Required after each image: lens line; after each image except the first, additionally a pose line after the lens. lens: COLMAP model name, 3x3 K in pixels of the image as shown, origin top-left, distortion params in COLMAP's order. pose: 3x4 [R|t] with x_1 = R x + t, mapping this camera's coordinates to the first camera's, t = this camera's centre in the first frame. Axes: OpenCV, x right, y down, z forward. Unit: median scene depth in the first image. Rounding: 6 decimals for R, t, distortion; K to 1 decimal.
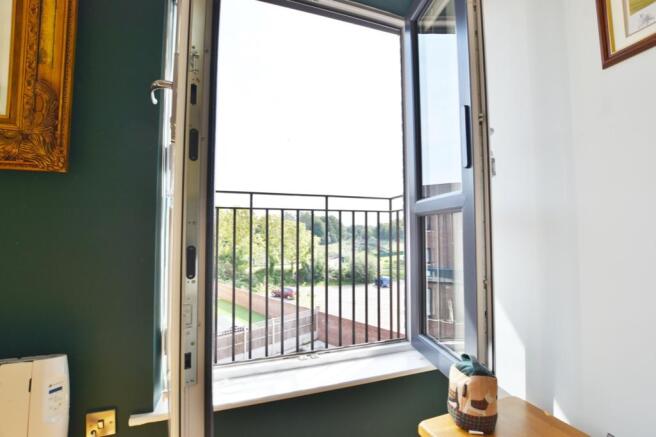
lens RADIAL K [[290.0, 0, 328.0], [0, 290.0, 218.5], [0, 0, 1]] dist [0.000354, 0.000079]
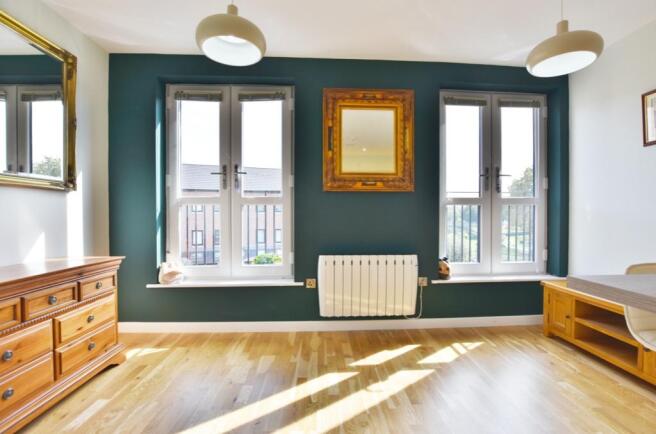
lens RADIAL K [[294.9, 0, 328.0], [0, 294.9, 217.0], [0, 0, 1]] dist [-0.017837, -0.000336]
pose [[0.967088, 0.005842, -0.254374, -0.986309], [0.008472, 0.998443, 0.055138, -0.075759], [0.254300, -0.055479, 0.965533, -2.009429]]
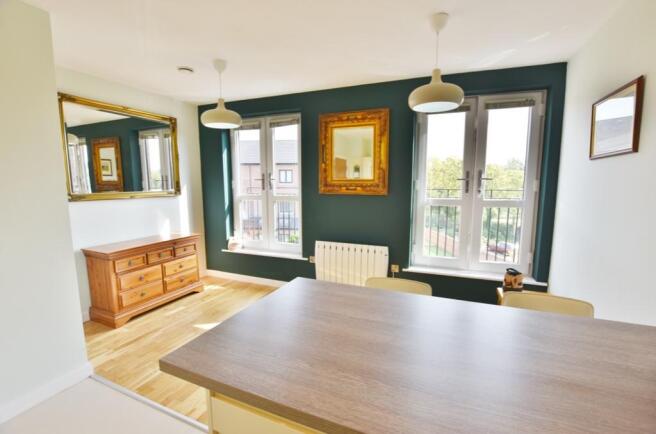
lens RADIAL K [[294.9, 0, 328.0], [0, 294.9, 217.0], [0, 0, 1]] dist [-0.017837, -0.000336]
pose [[0.762134, 0.081015, -0.642330, 0.822233], [0.030503, 0.986545, 0.160622, -0.483638], [0.646700, -0.142008, 0.749408, -2.100903]]
